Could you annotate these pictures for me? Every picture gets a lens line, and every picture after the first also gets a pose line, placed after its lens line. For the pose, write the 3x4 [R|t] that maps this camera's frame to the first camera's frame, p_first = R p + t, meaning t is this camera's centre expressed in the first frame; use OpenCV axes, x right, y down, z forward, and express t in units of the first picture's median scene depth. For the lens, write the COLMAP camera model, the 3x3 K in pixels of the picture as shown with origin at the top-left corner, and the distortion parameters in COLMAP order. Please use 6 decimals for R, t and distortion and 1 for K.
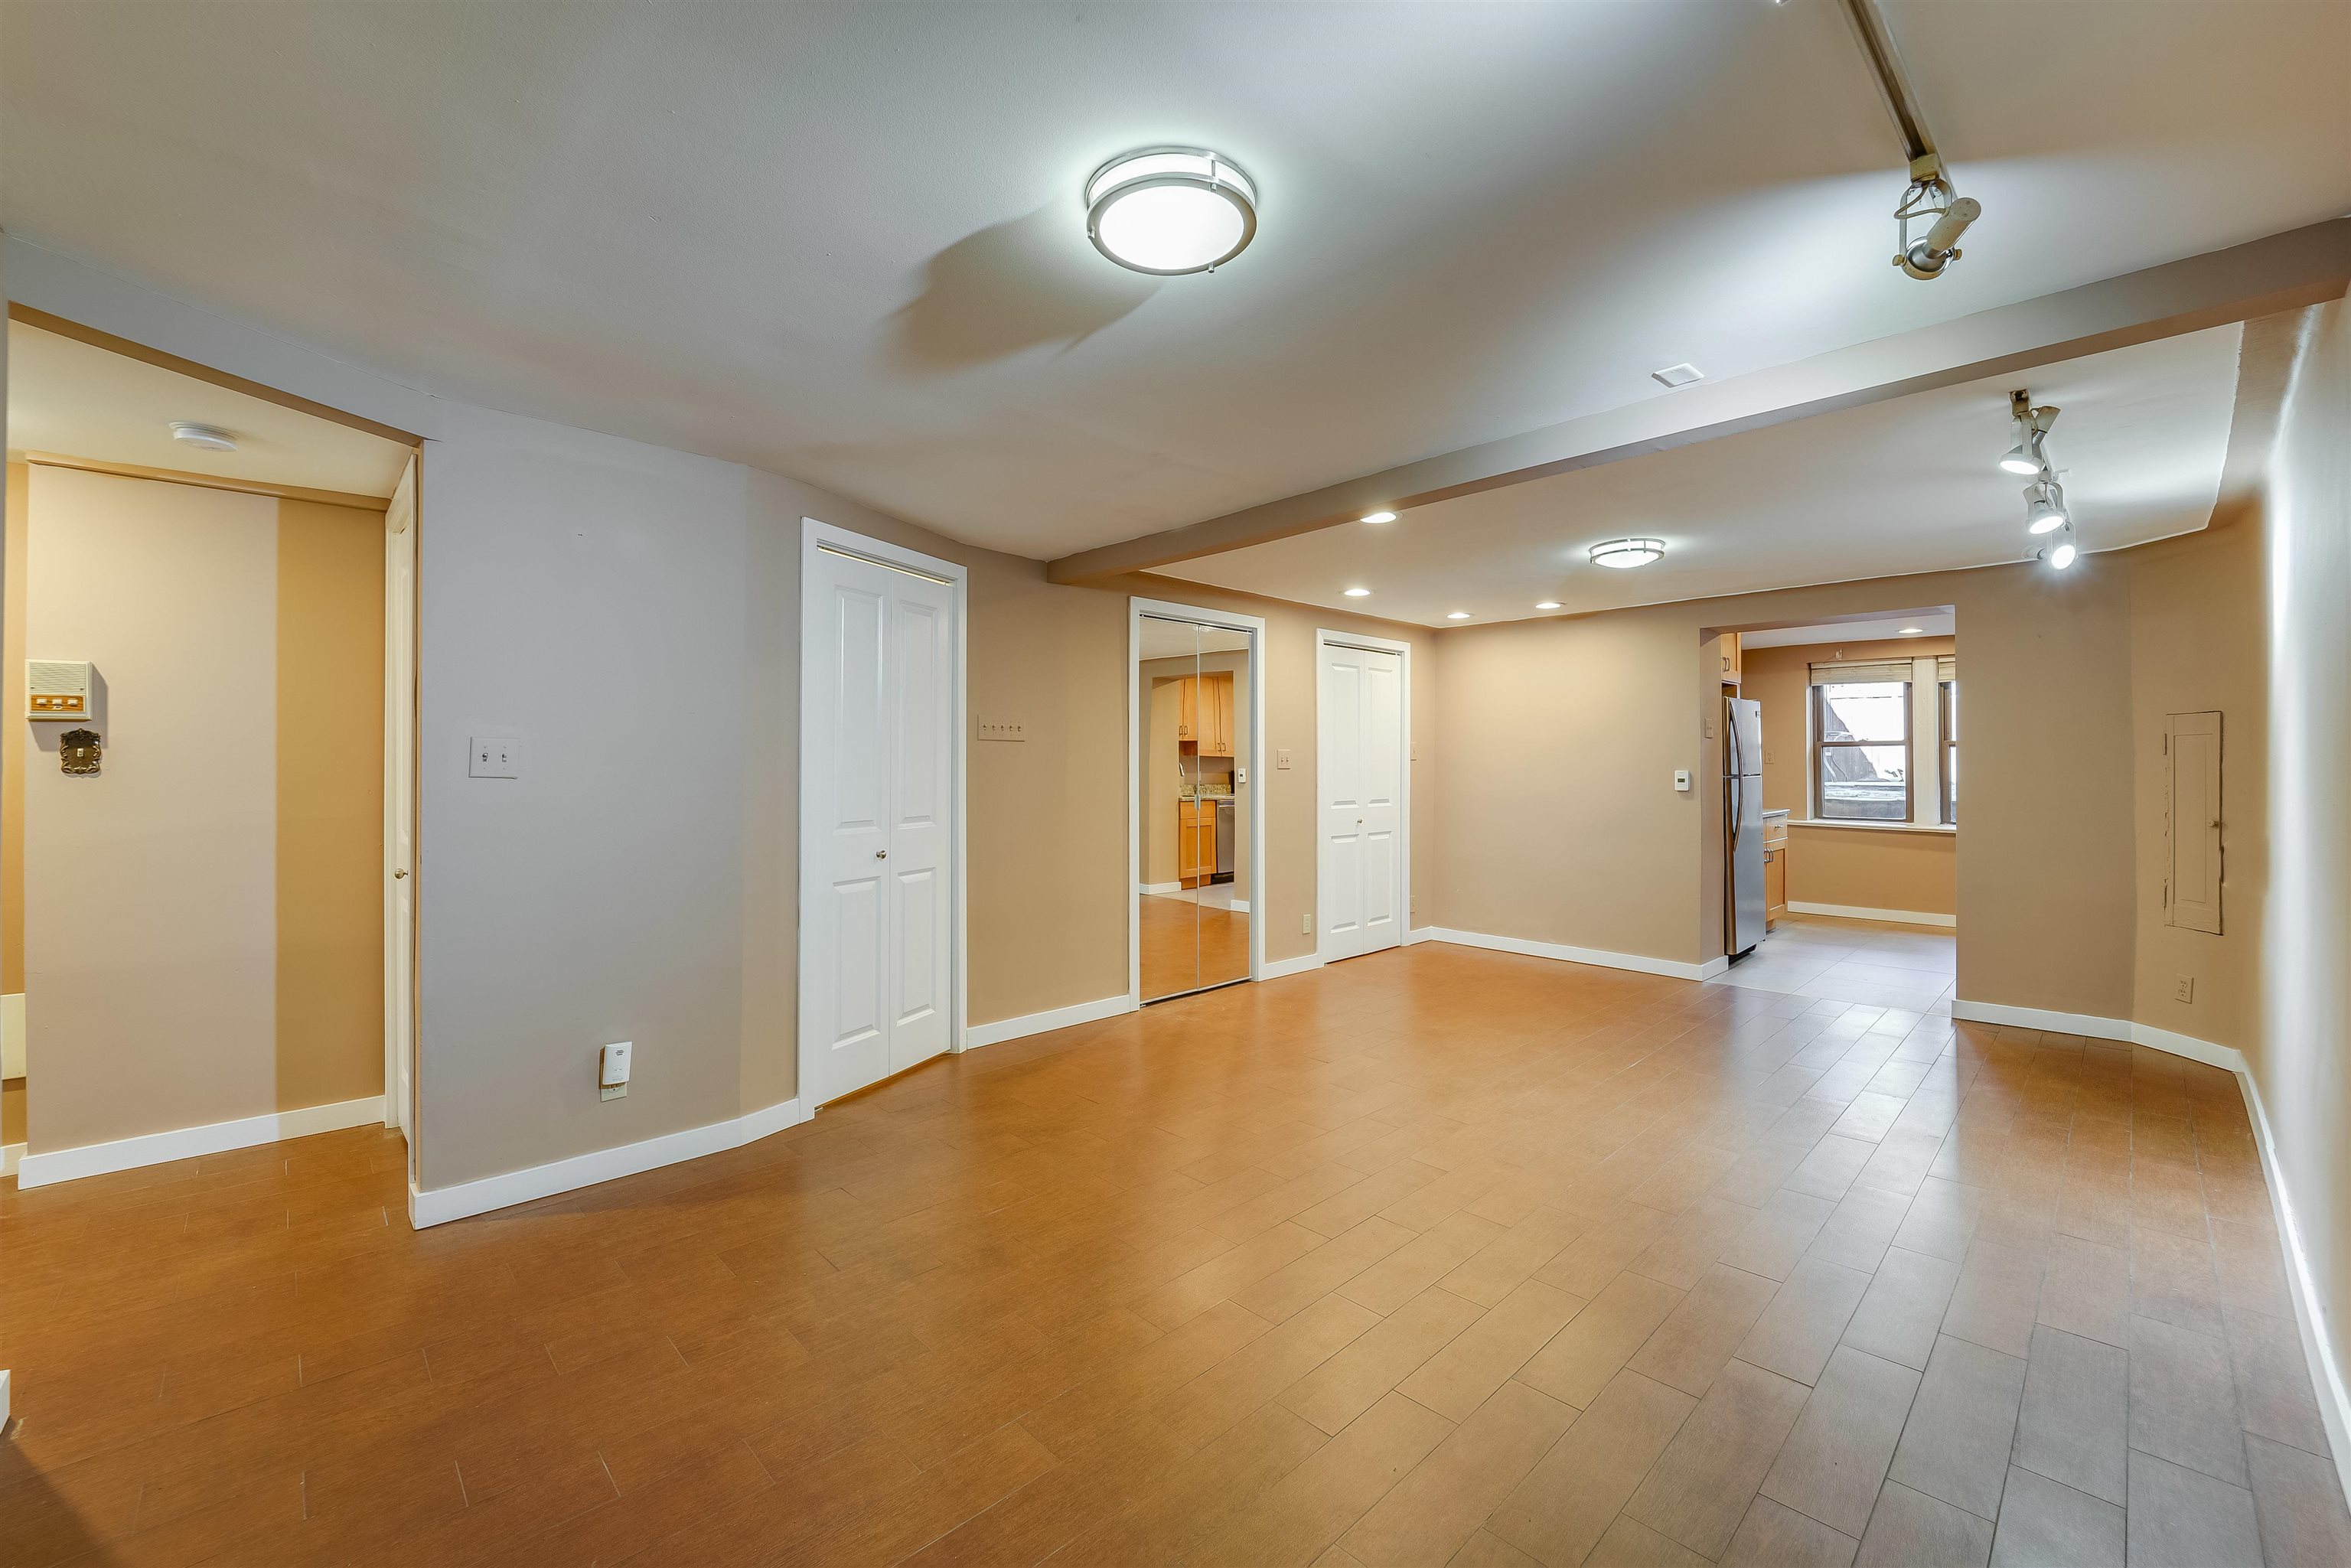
lens RADIAL K [[948.9, 0, 1168.7], [0, 948.9, 760.6], [0, 0, 1]] dist [-0.001915, -0.000028]
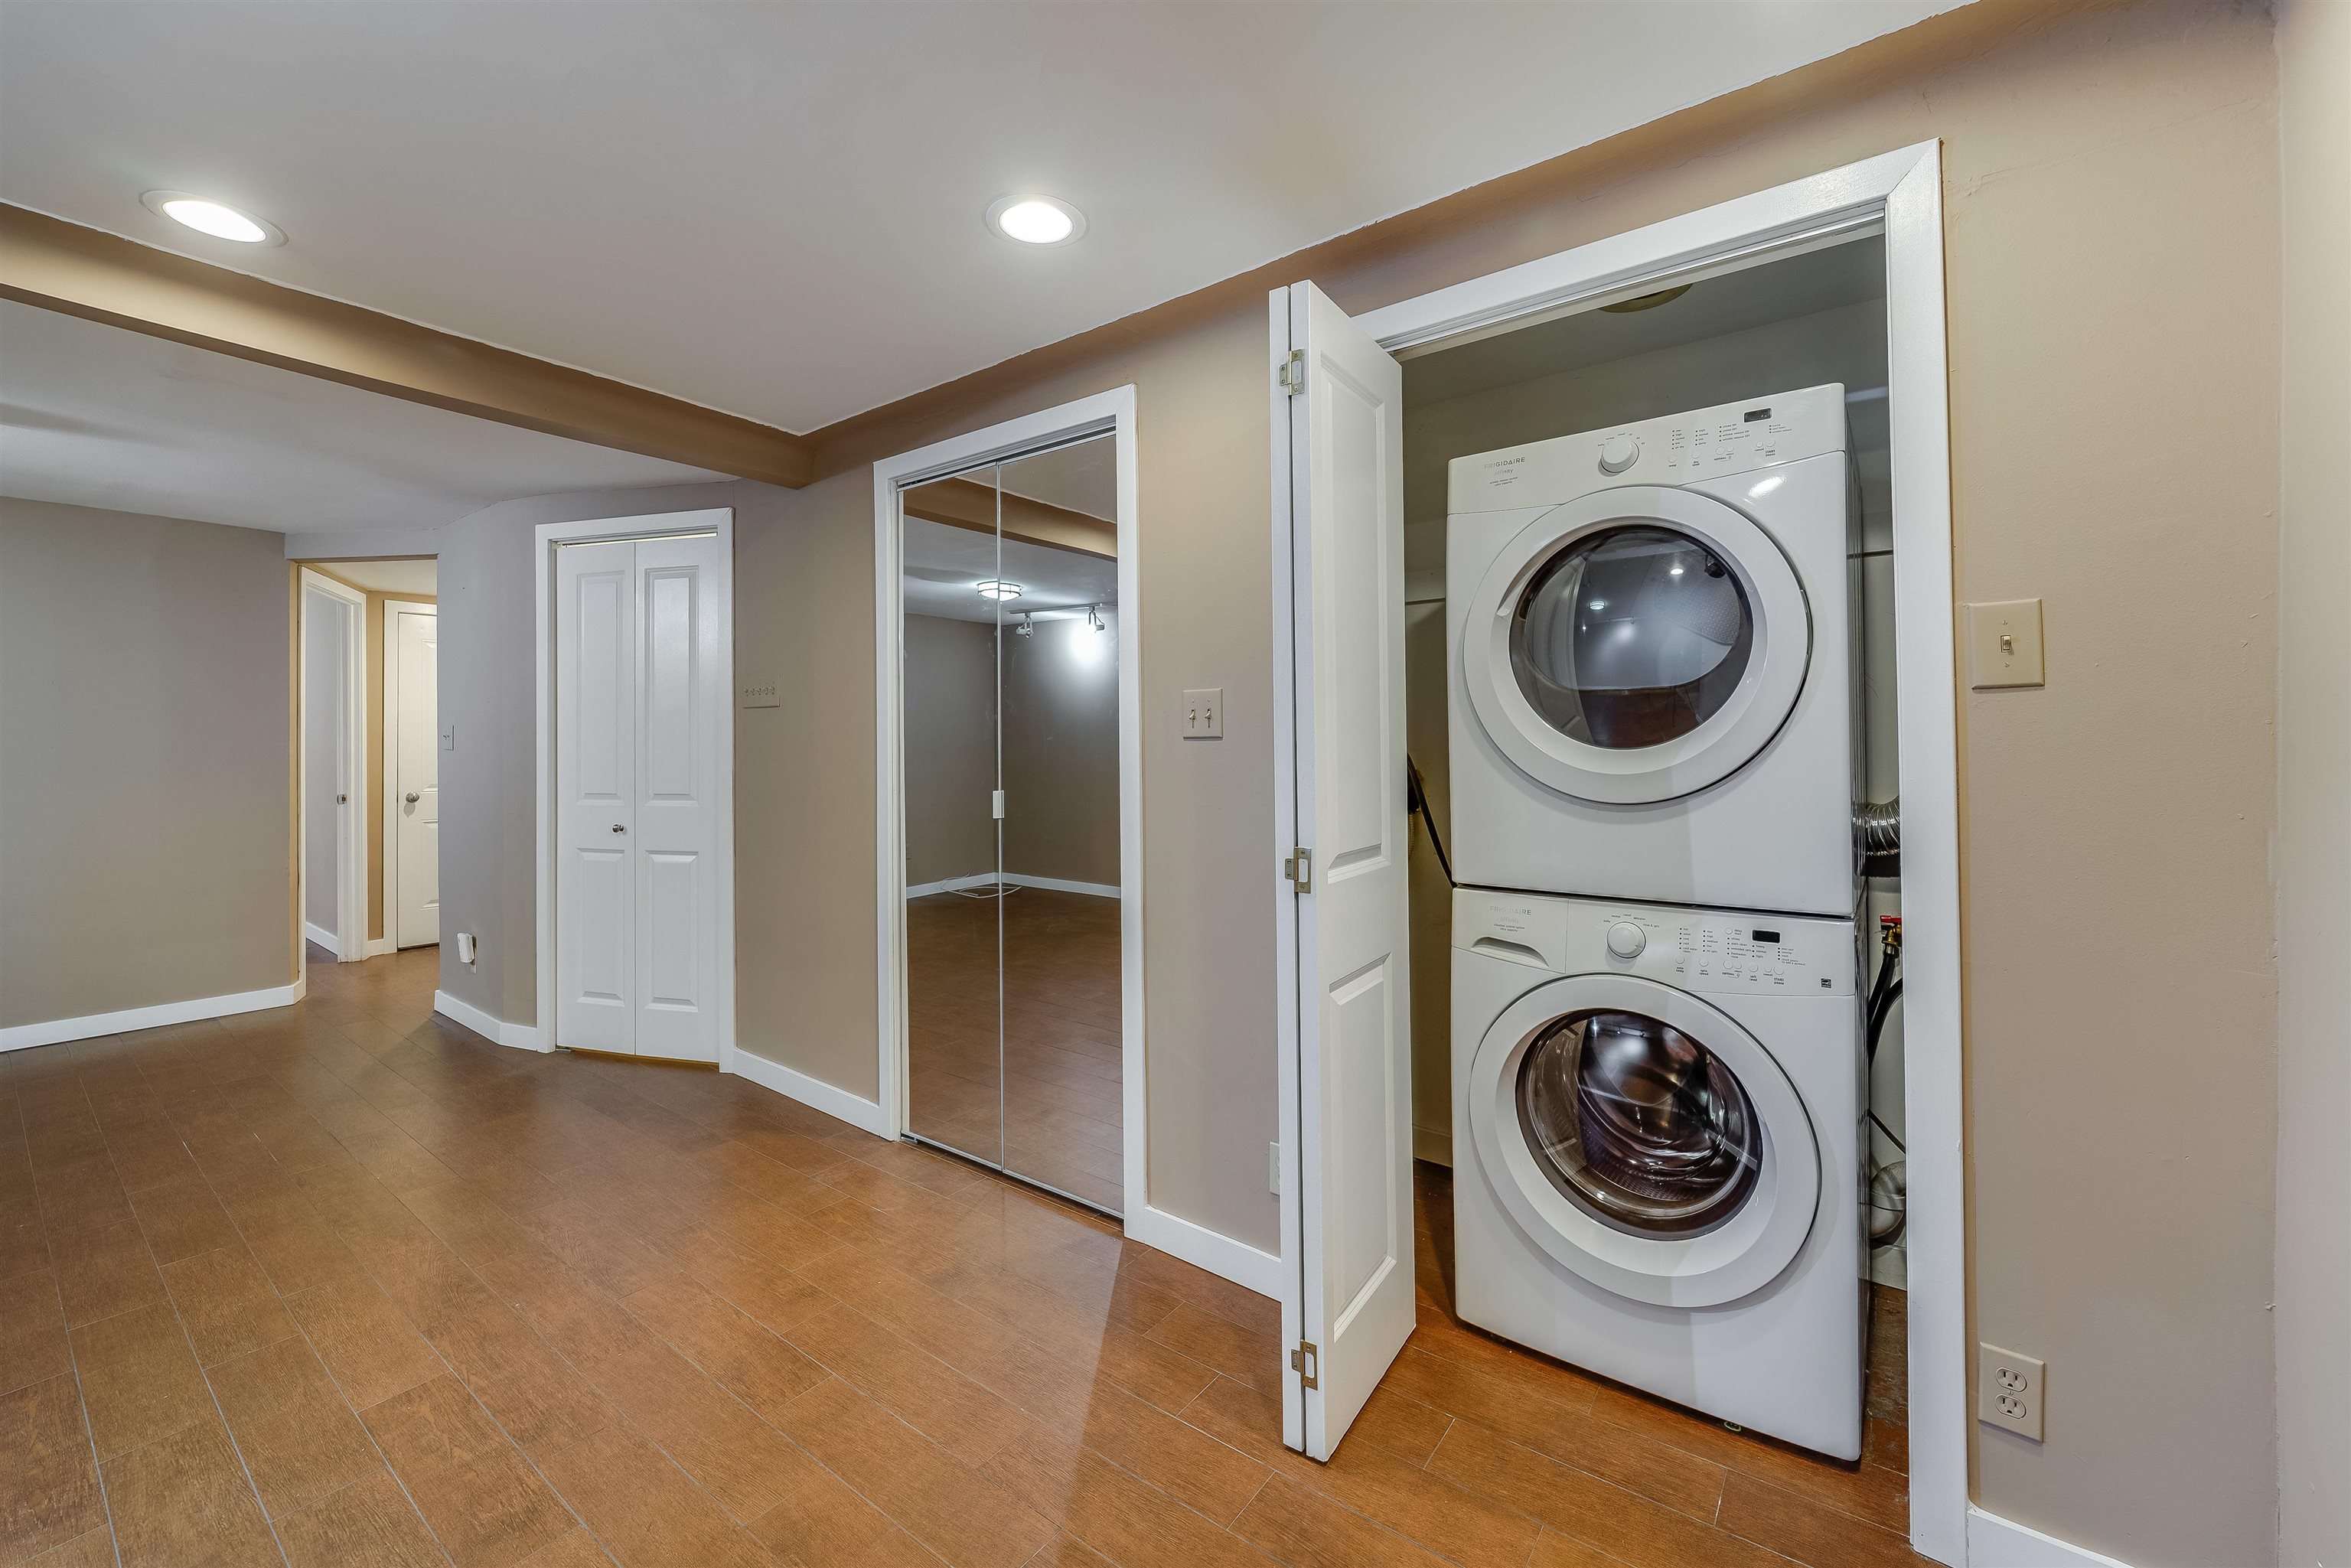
lens RADIAL K [[939.4, 0, 1179.7], [0, 939.4, 732.0], [0, 0, 1]] dist [-0.008805, 0.000792]
pose [[0.155210, -0.014674, -0.987773, 0.590122], [0.012982, 0.999834, -0.012814, 0.012921], [0.987796, -0.010834, 0.155375, 1.095287]]
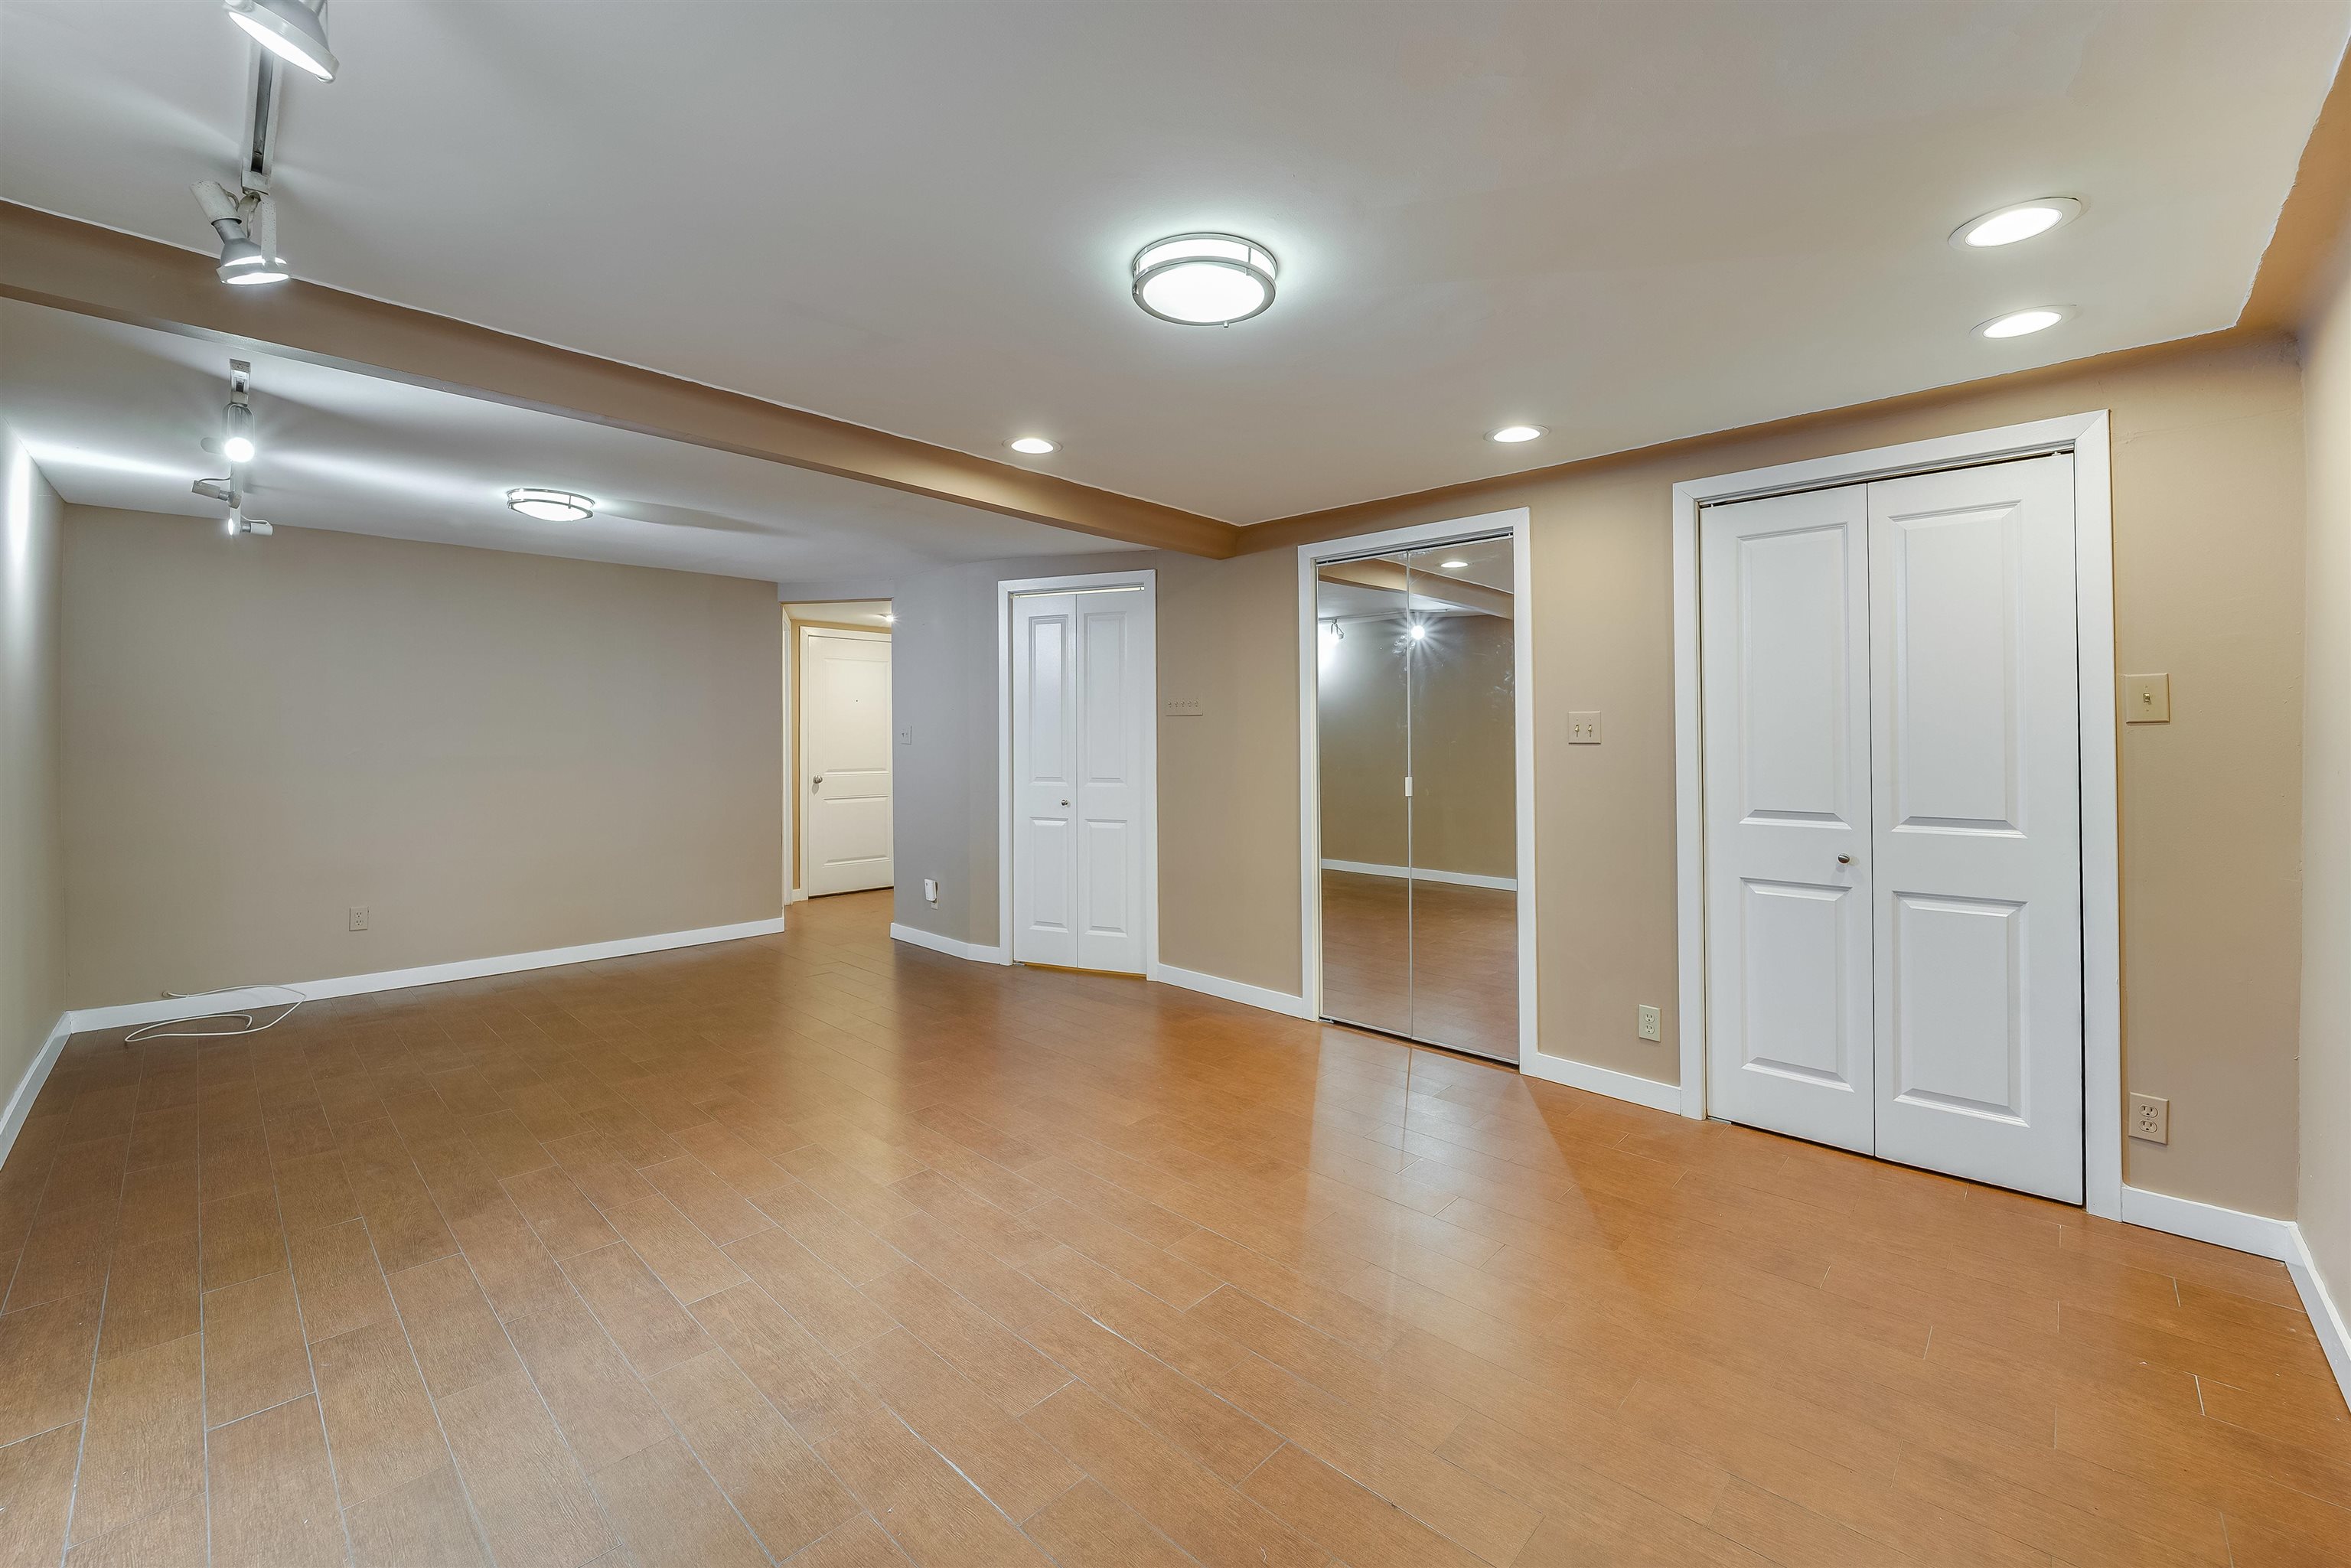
lens RADIAL K [[953.5, 0, 1179.9], [0, 953.5, 723.2], [0, 0, 1]] dist [-0.006060, -0.000450]
pose [[0.043406, -0.013818, -0.998962, 0.835575], [0.007808, 0.999879, -0.013491, 0.002243], [0.999027, -0.007214, 0.043509, 0.845427]]
